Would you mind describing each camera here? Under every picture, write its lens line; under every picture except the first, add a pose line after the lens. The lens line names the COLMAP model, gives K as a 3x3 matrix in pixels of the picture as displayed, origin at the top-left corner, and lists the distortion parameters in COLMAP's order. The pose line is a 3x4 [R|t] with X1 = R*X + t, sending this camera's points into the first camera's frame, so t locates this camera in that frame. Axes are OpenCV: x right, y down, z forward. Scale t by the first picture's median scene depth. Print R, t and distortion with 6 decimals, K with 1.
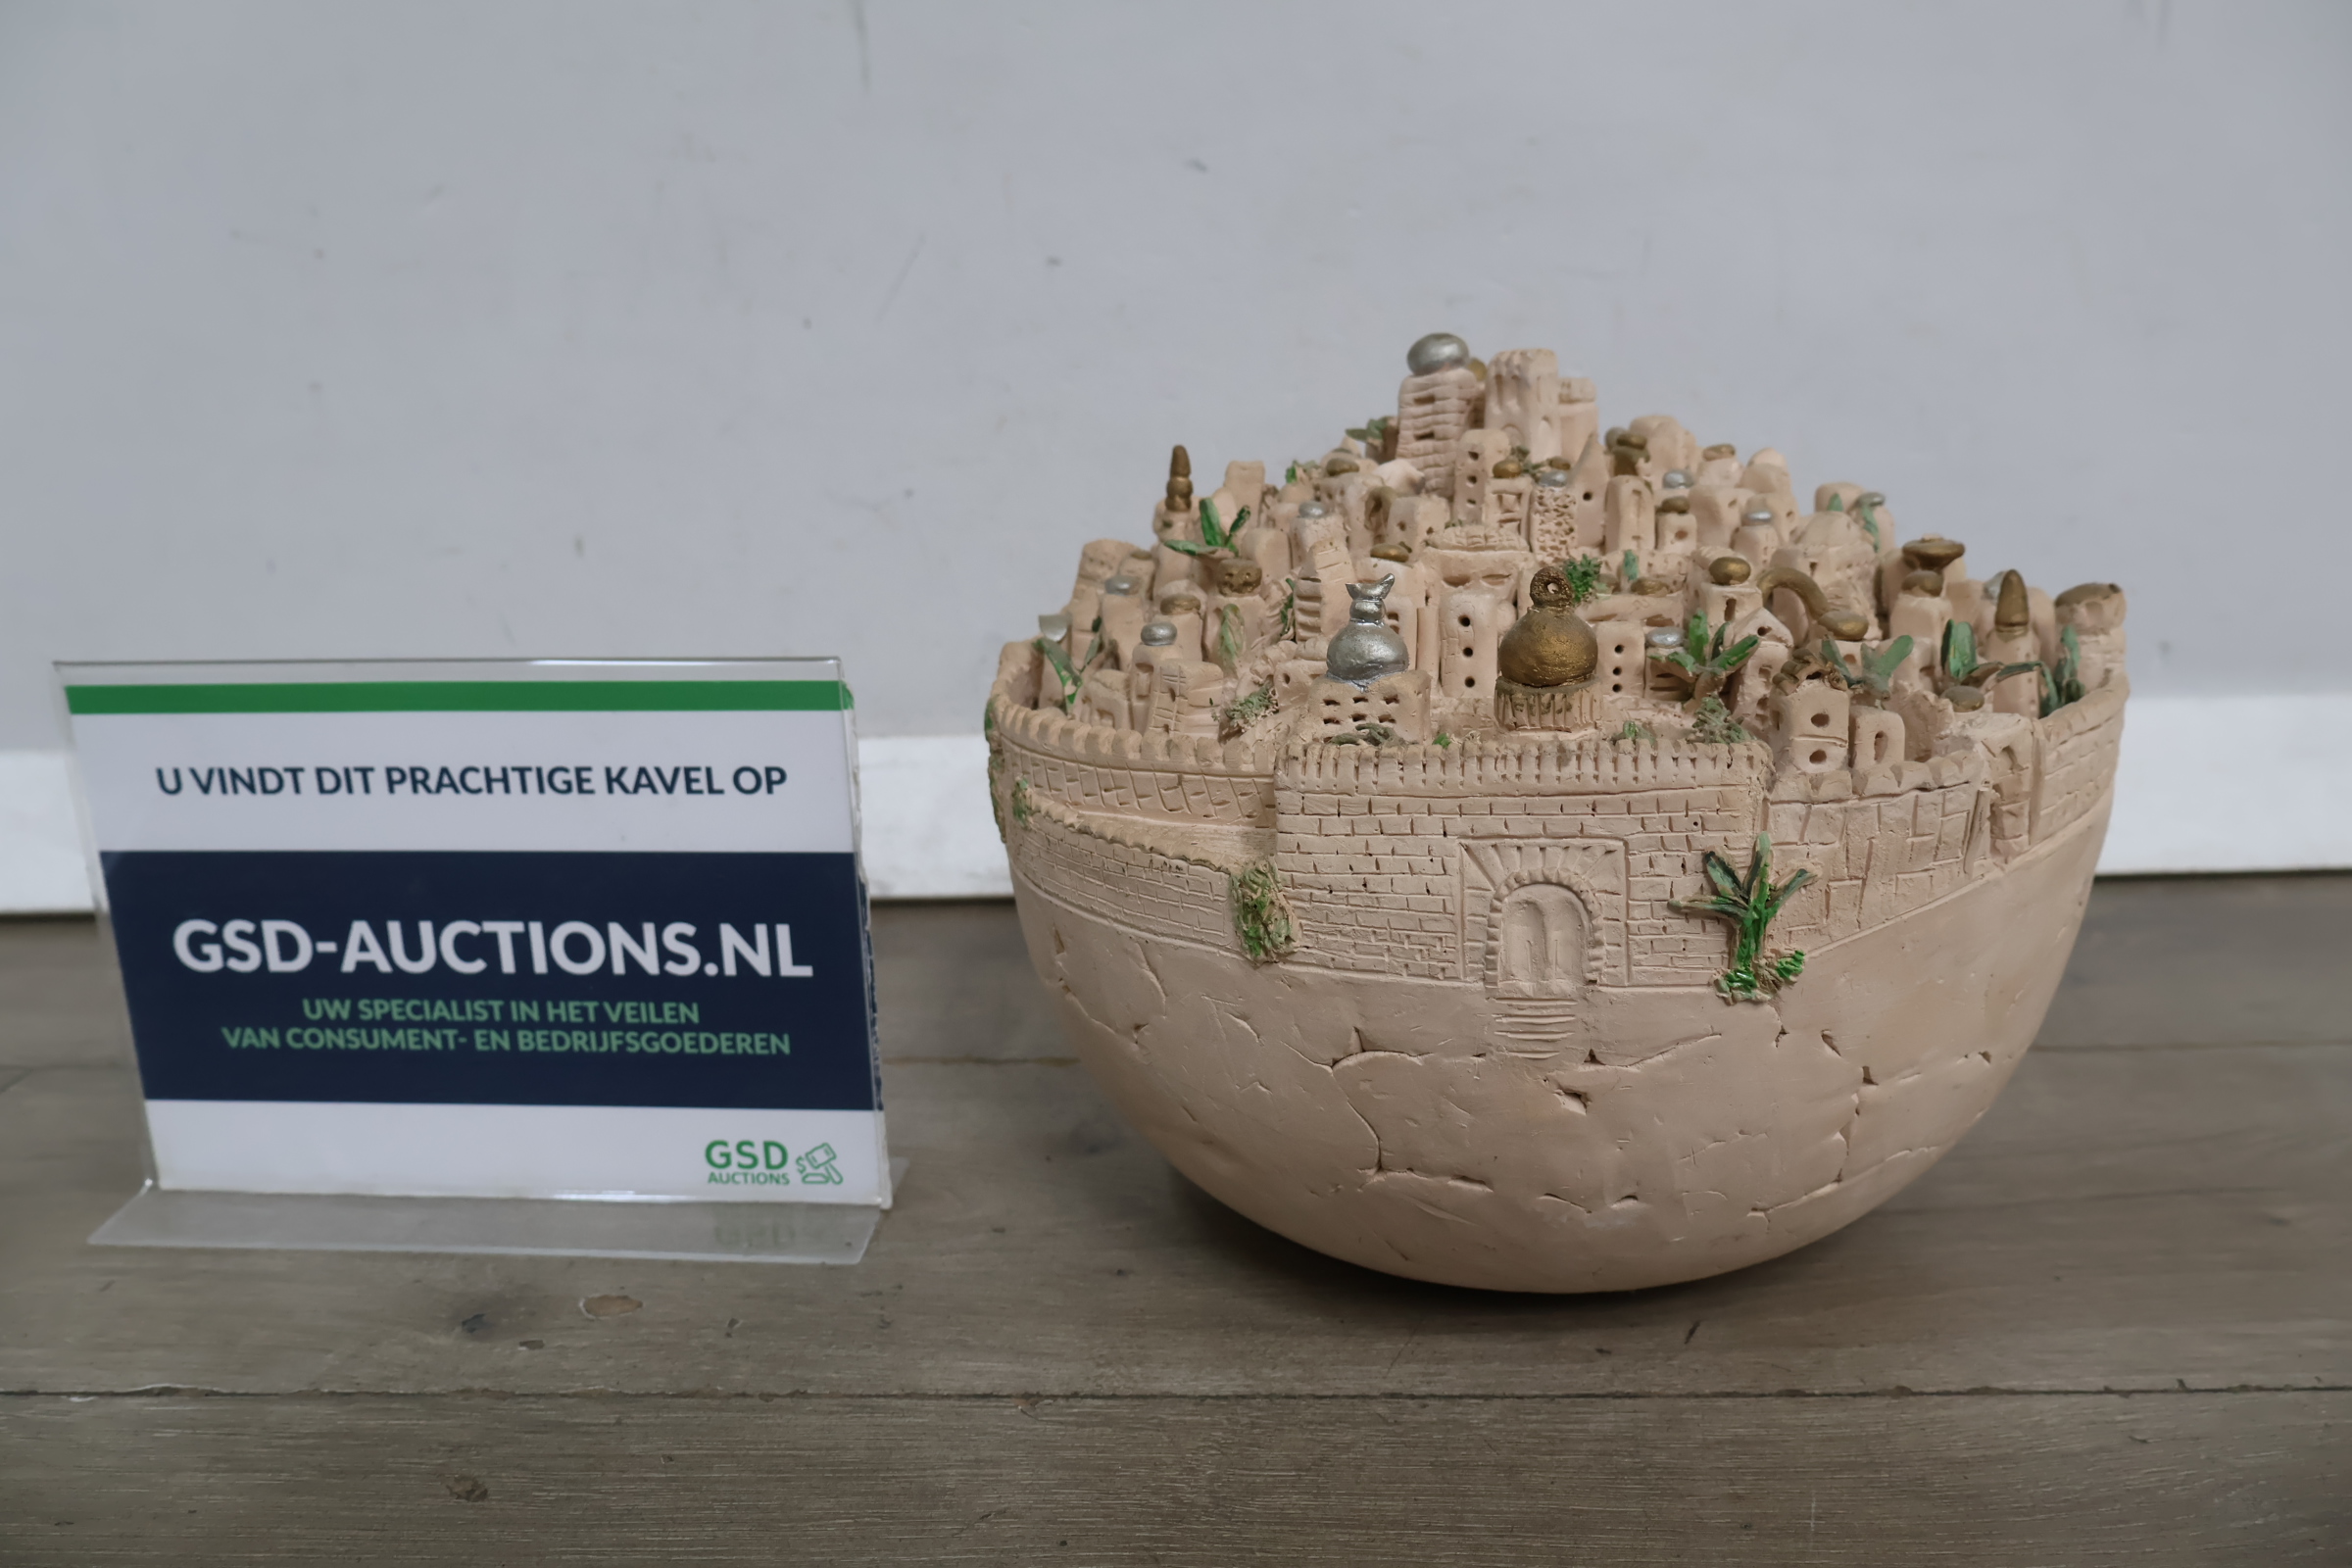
lens RADIAL K [[2062.4, 0, 1176.0], [0, 2062.4, 784.0], [0, 0, 1]] dist [0.014694, 0.007534]
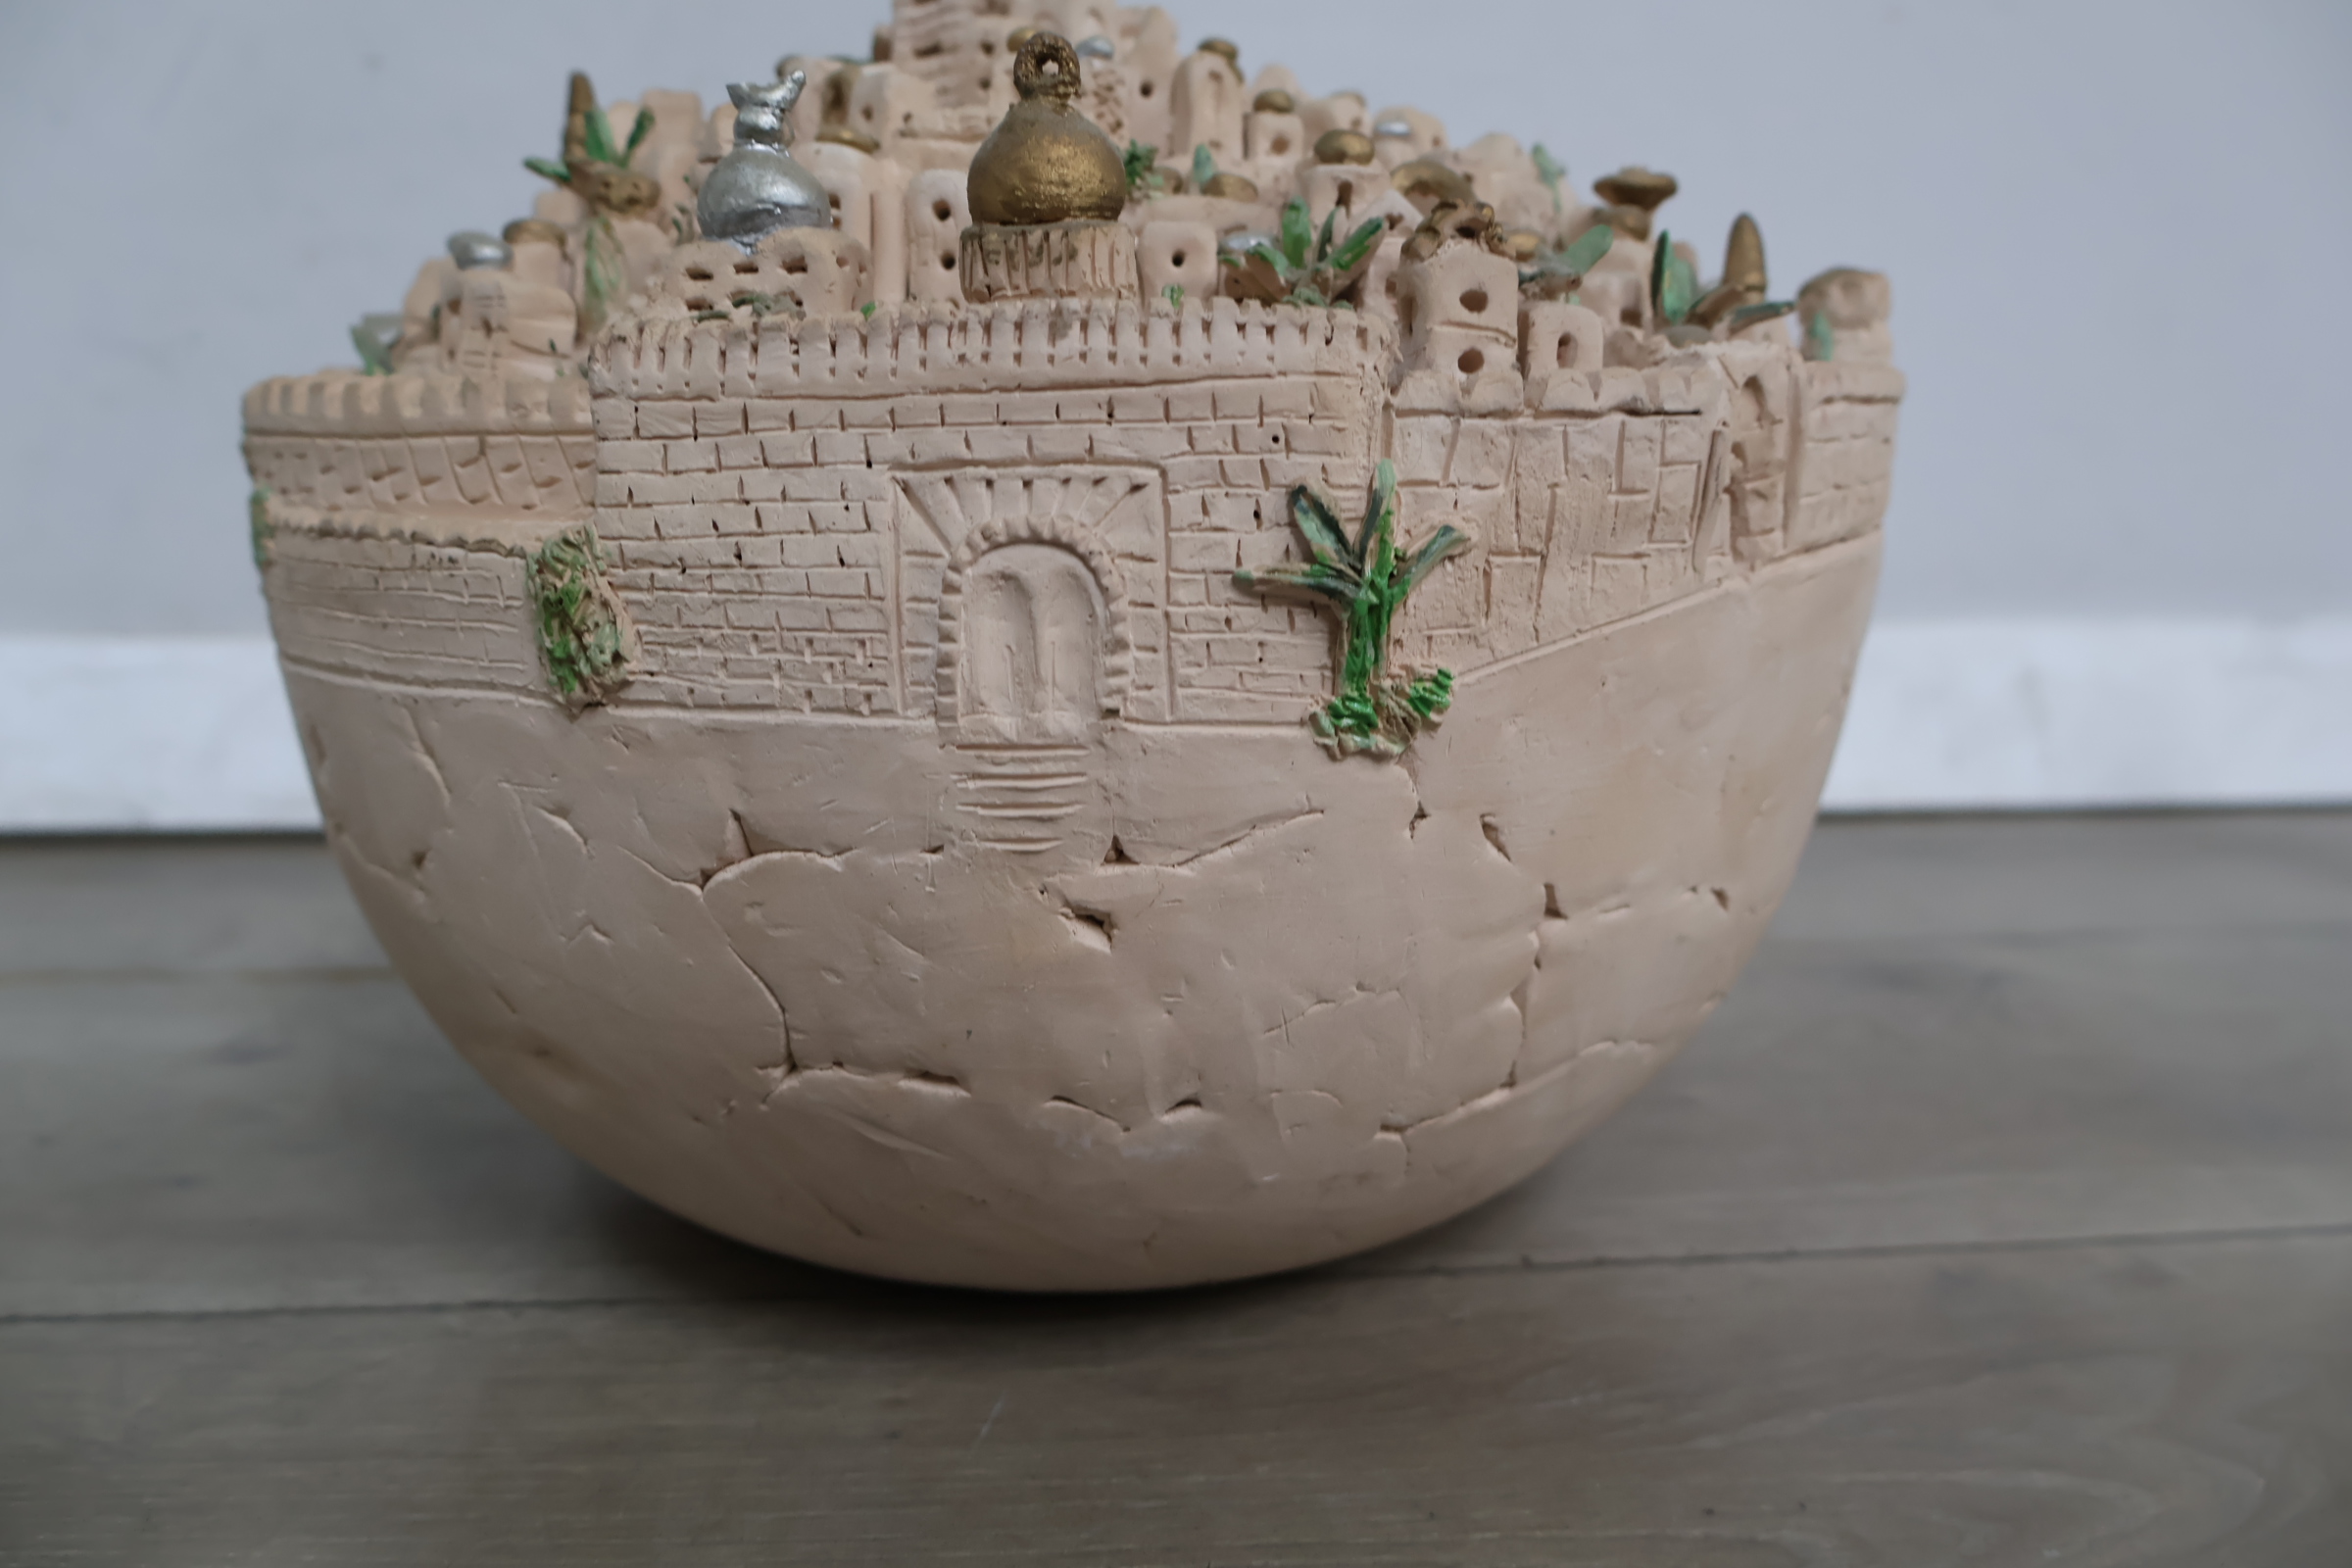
lens RADIAL K [[2062.4, 0, 1176.0], [0, 2062.4, 784.0], [0, 0, 1]] dist [0.014694, 0.007534]
pose [[0.989532, 0.013211, 0.143711, 0.130702], [-0.002560, 0.997251, -0.074052, 0.157419], [-0.144294, 0.072909, 0.986845, 0.394534]]
